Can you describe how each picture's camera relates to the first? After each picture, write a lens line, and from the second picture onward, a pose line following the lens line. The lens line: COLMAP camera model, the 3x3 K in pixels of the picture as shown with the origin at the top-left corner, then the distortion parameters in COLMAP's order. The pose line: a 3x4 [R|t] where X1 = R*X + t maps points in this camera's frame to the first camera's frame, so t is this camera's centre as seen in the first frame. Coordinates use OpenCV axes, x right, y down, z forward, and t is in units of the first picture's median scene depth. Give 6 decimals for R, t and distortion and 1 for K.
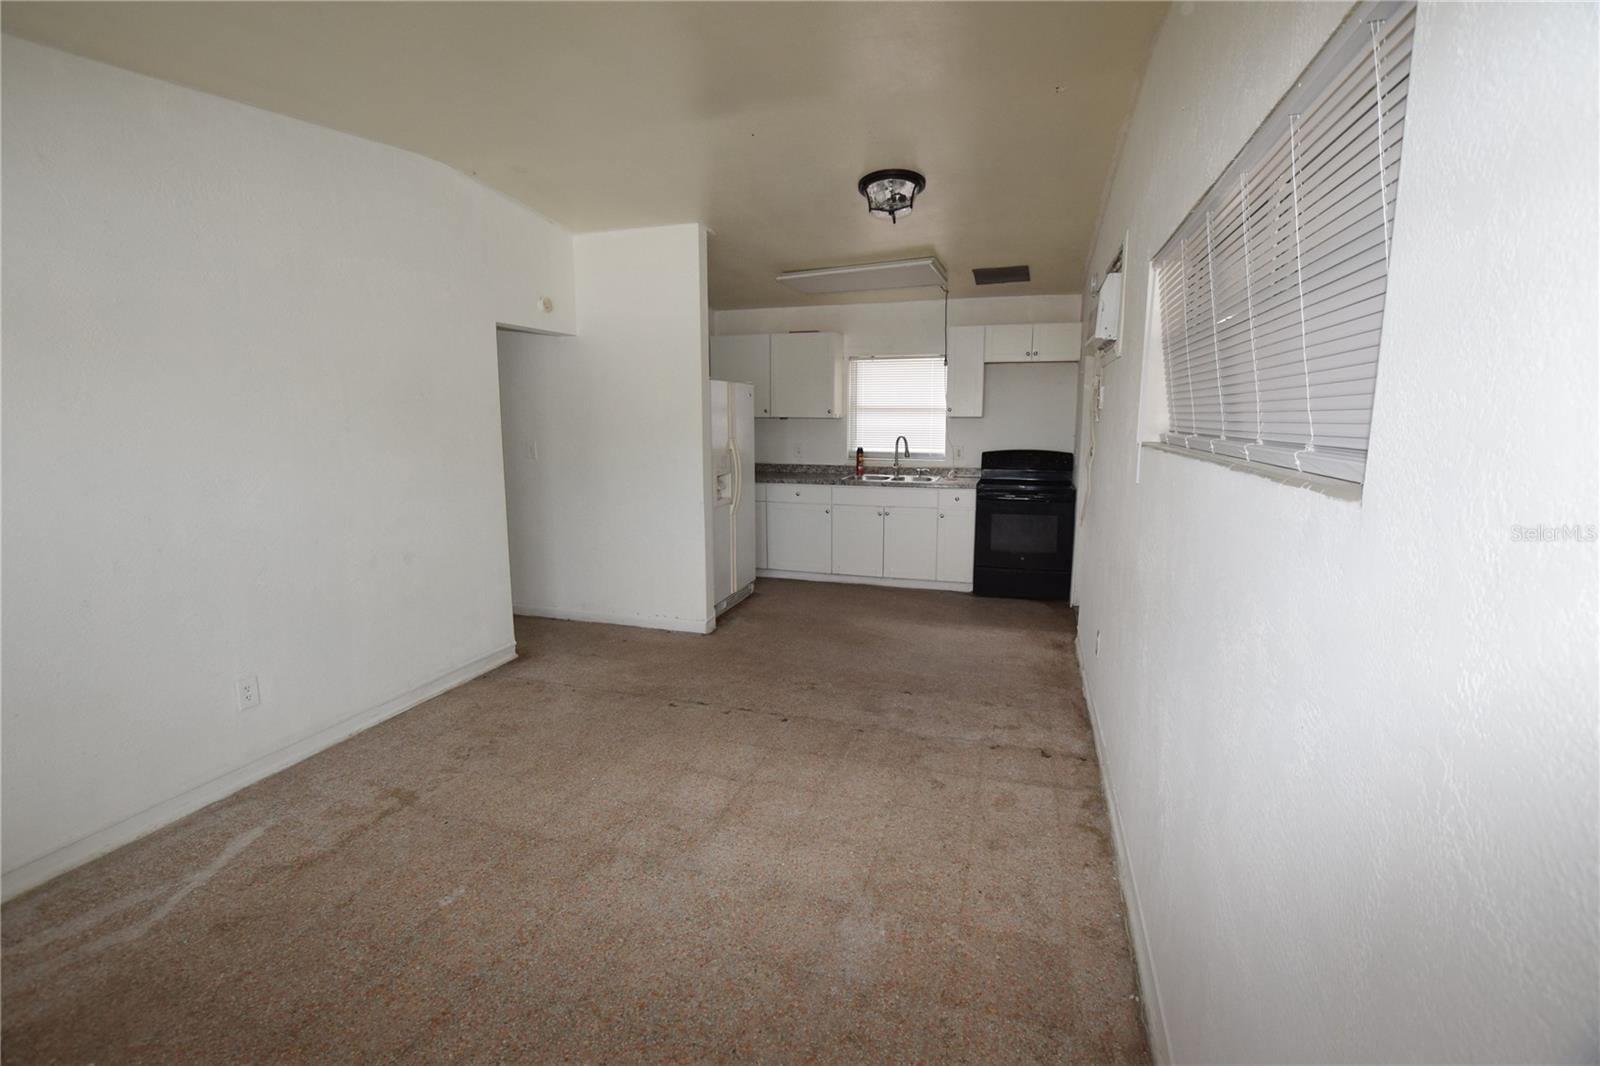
lens RADIAL K [[705.1, 0, 793.5], [0, 705.1, 524.4], [0, 0, 1]] dist [-0.034281, 0.003758]
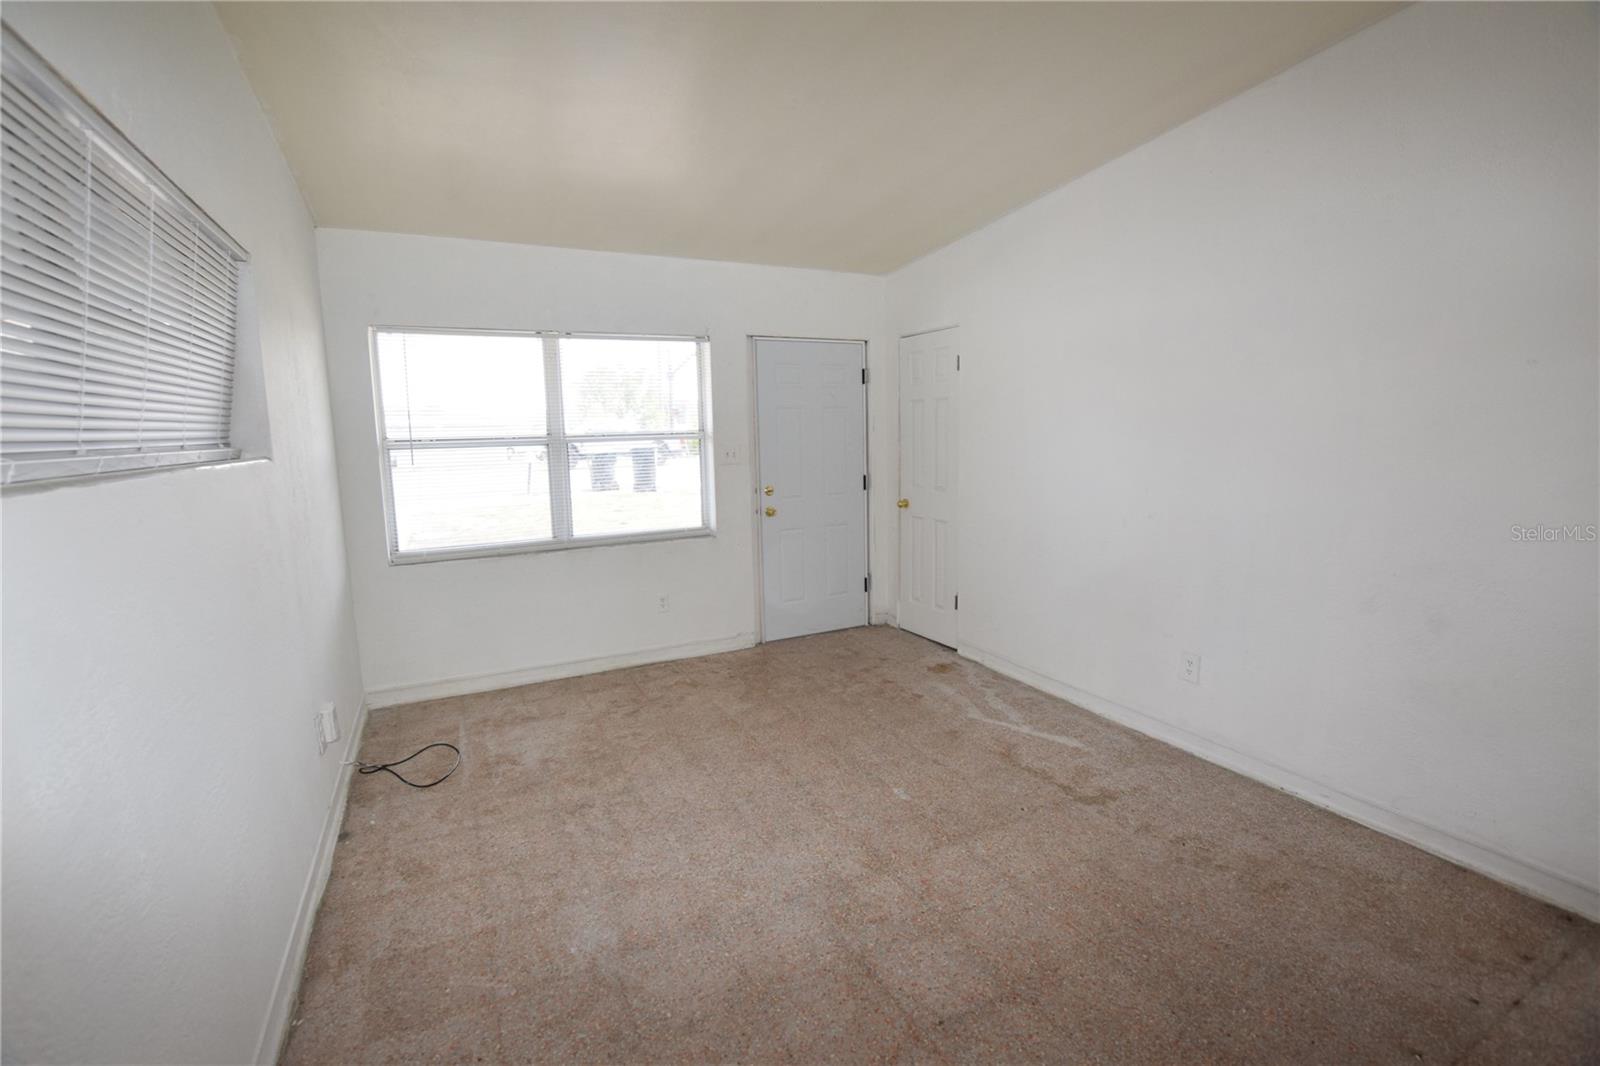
lens RADIAL K [[705.1, 0, 793.4], [0, 705.1, 524.8], [0, 0, 1]] dist [-0.034281, 0.003758]
pose [[-0.710790, 0.111174, -0.694564, 0.290707], [-0.086915, 0.965983, 0.243564, -0.139883], [0.698014, 0.233490, -0.676948, 0.975443]]
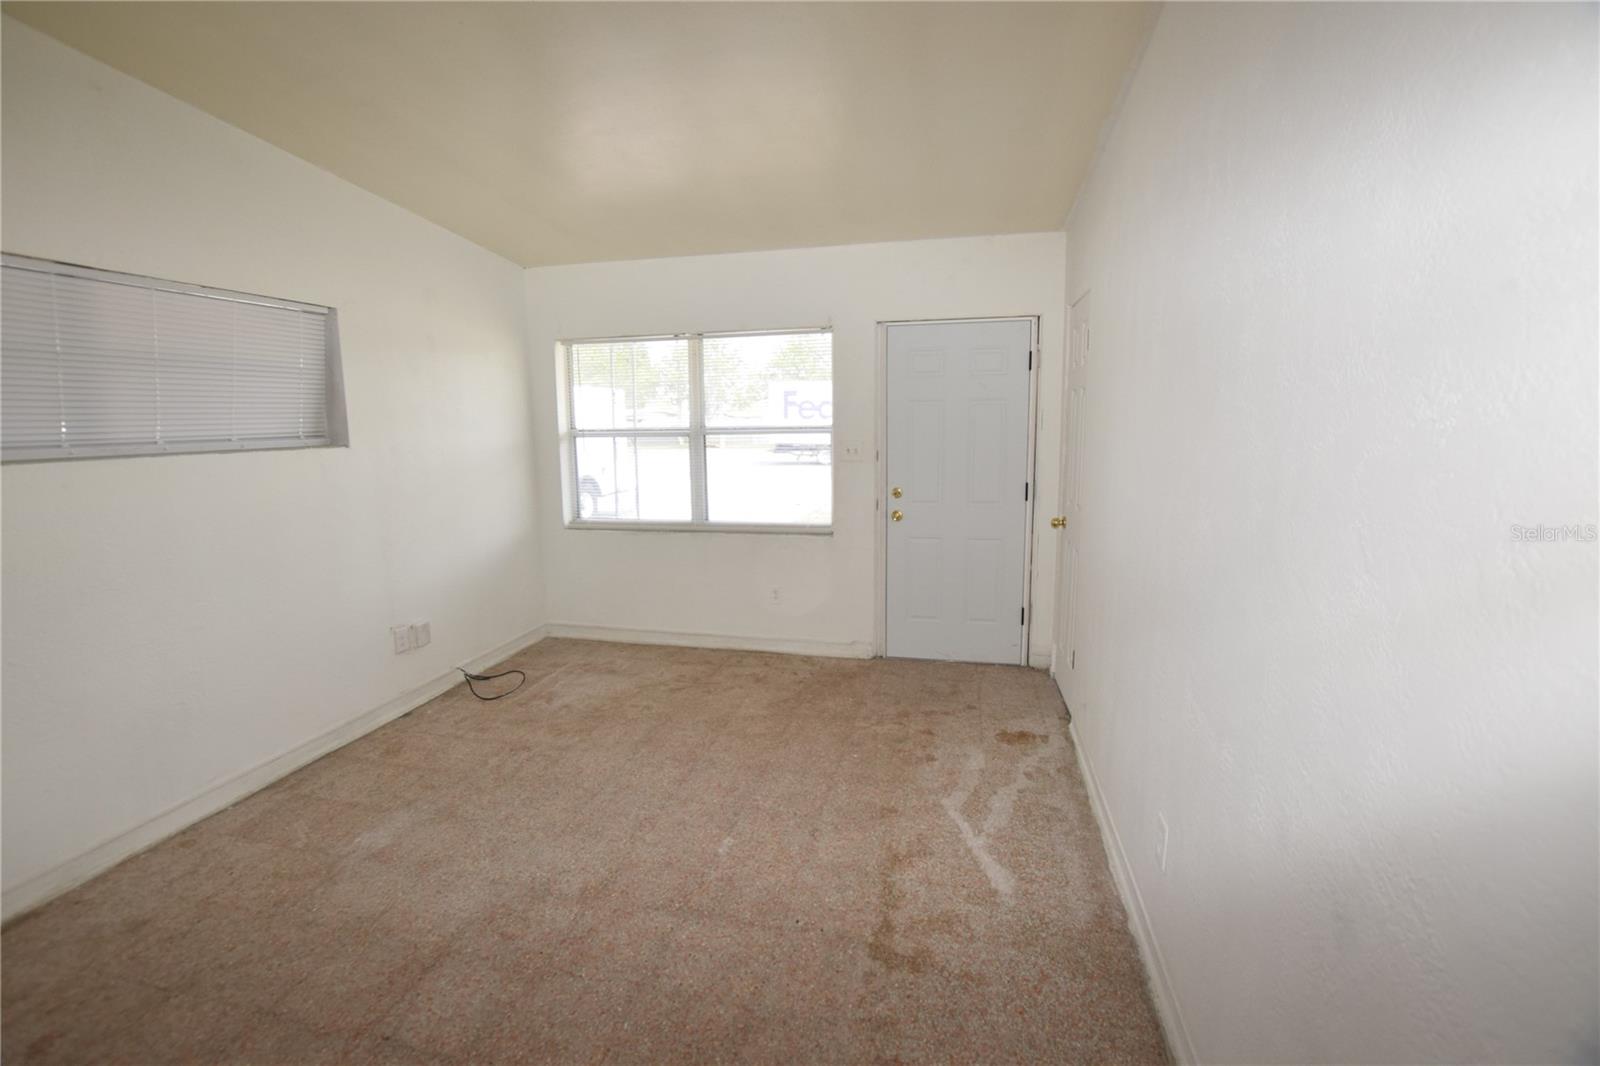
lens RADIAL K [[705.1, 0, 794.0], [0, 705.1, 524.6], [0, 0, 1]] dist [-0.034281, 0.003758]
pose [[-0.996485, 0.025691, -0.079738, -0.317367], [0.000920, 0.955114, 0.296238, -0.177598], [0.083770, 0.295123, -0.951780, 1.168376]]
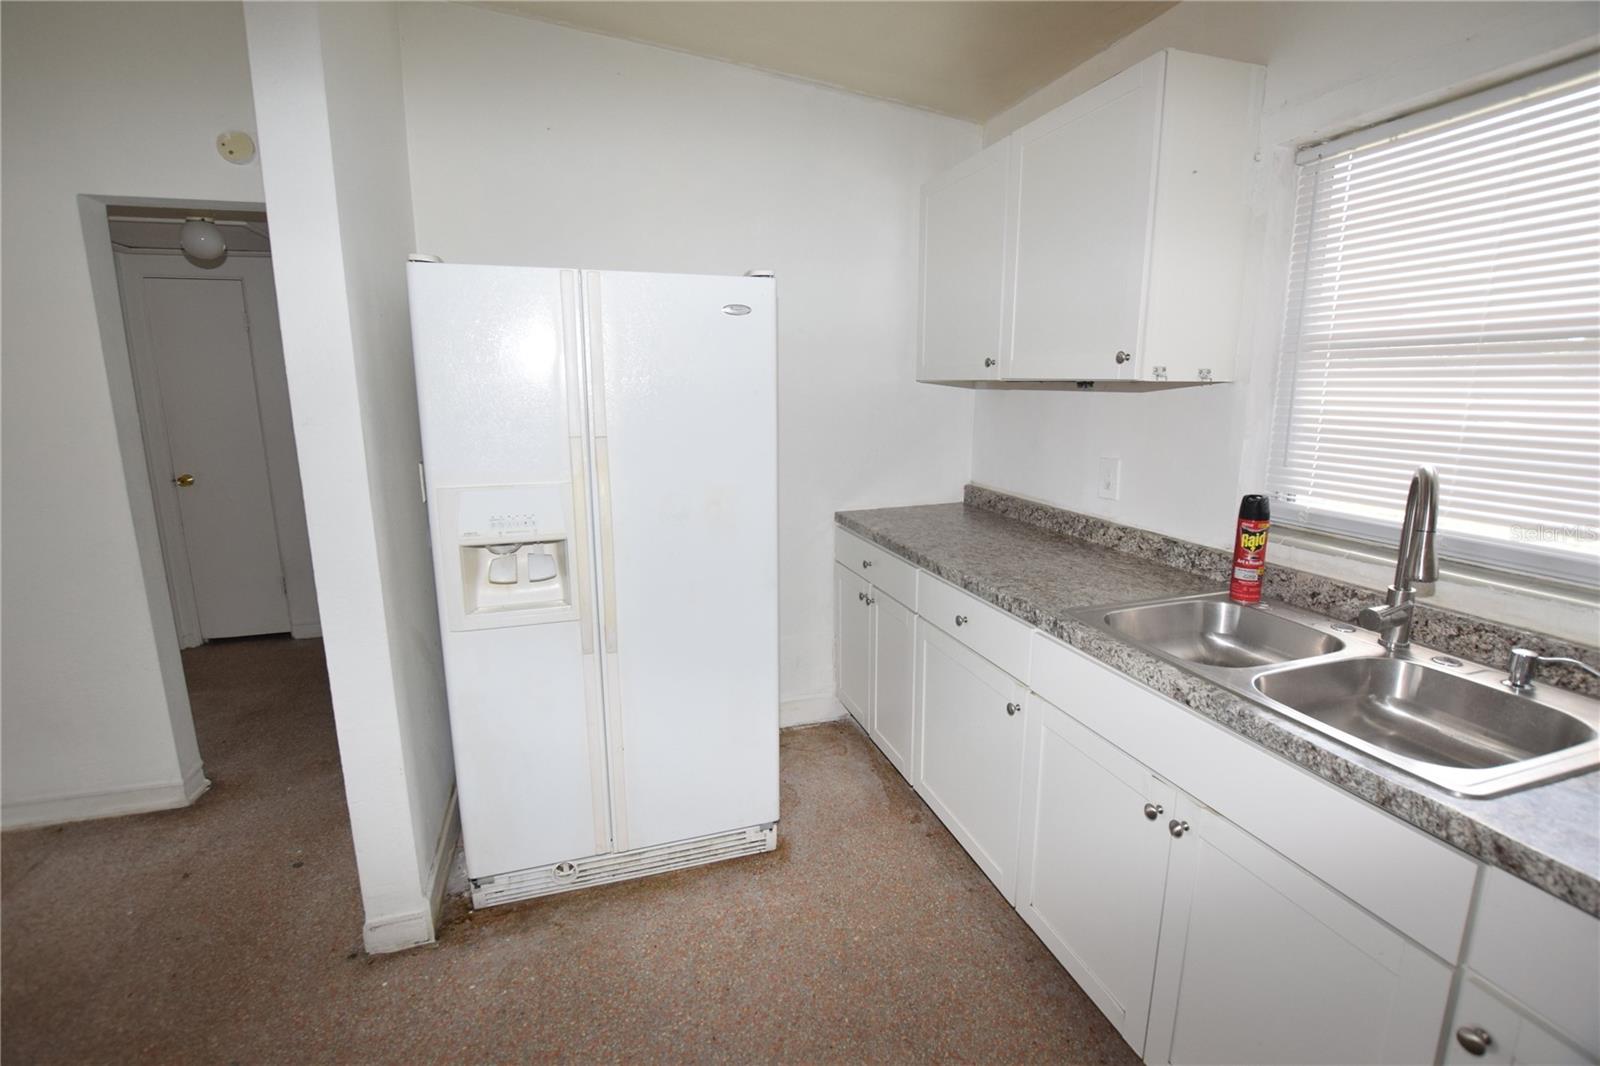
lens RADIAL K [[705.1, 0, 826.1], [0, 705.1, 527.9], [0, 0, 1]] dist [-0.034281, 0.003758]
pose [[0.586430, 0.157012, -0.794636, 0.371394], [-0.126484, 0.986749, 0.101628, -0.186114], [0.800064, 0.040911, 0.598519, 1.299153]]
